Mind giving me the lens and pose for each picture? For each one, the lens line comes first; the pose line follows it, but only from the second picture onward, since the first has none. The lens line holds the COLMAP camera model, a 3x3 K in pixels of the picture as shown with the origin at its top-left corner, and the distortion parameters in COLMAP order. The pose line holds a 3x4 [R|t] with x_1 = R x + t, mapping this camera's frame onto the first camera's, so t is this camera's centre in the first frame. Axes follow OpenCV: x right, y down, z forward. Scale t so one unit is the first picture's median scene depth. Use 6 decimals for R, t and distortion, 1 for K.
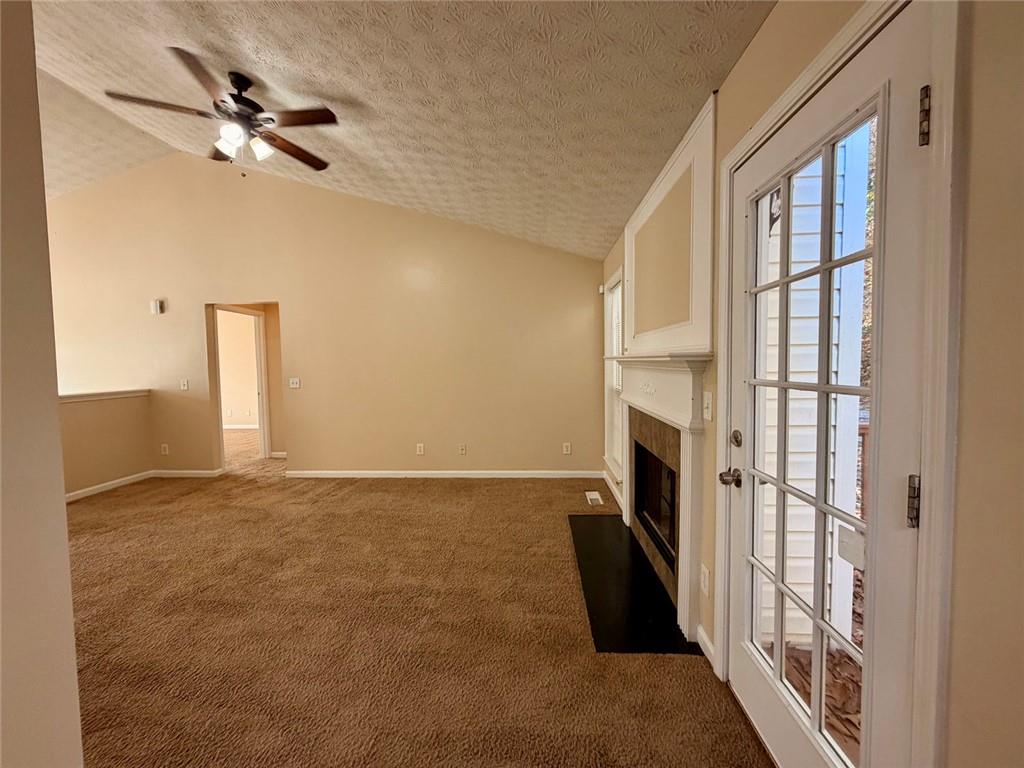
lens RADIAL K [[409.3, 0, 511.8], [0, 409.3, 383.9], [0, 0, 1]] dist [0.002040, -0.000086]
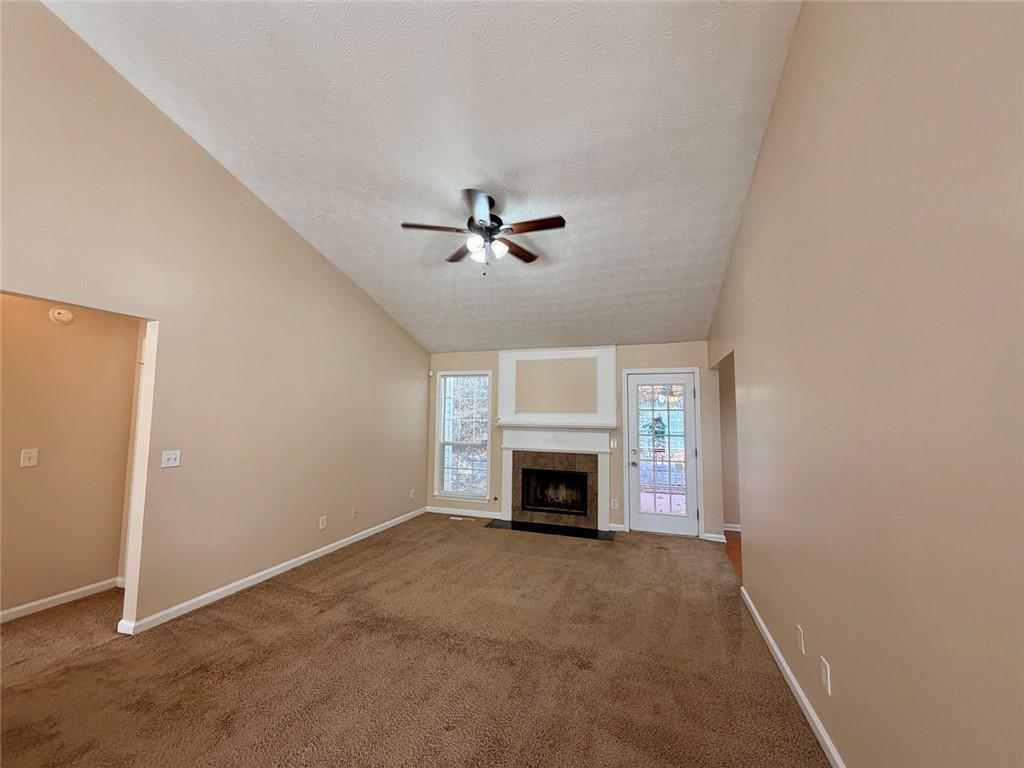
lens RADIAL K [[409.3, 0, 510.9], [0, 409.3, 386.0], [0, 0, 1]] dist [0.002040, -0.000086]
pose [[0.252728, 0.093617, 0.962998, -1.274125], [0.035038, 0.993769, -0.105804, -0.034770], [-0.966903, 0.060481, 0.247873, 0.466477]]
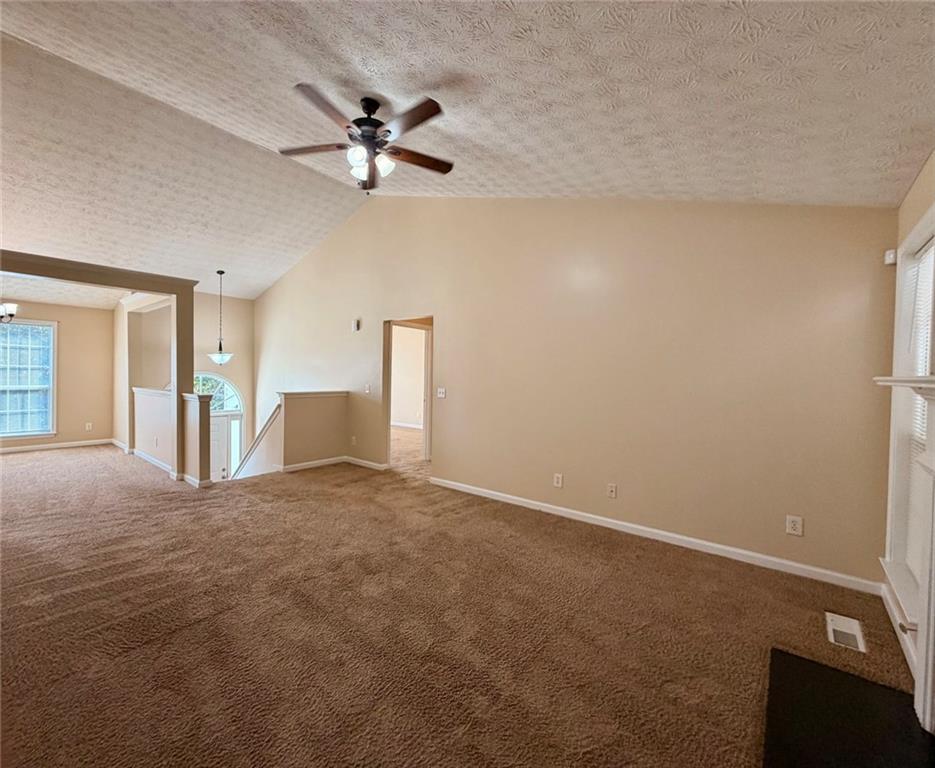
lens RADIAL K [[411.7, 0, 418.8], [0, 411.7, 382.6], [0, 0, 1]] dist [0.002155, 0.000011]
pose [[0.781242, 0.041317, -0.622860, 0.088769], [-0.063005, 0.997931, -0.012828, -0.014036], [0.621041, 0.049265, 0.782228, 0.198394]]
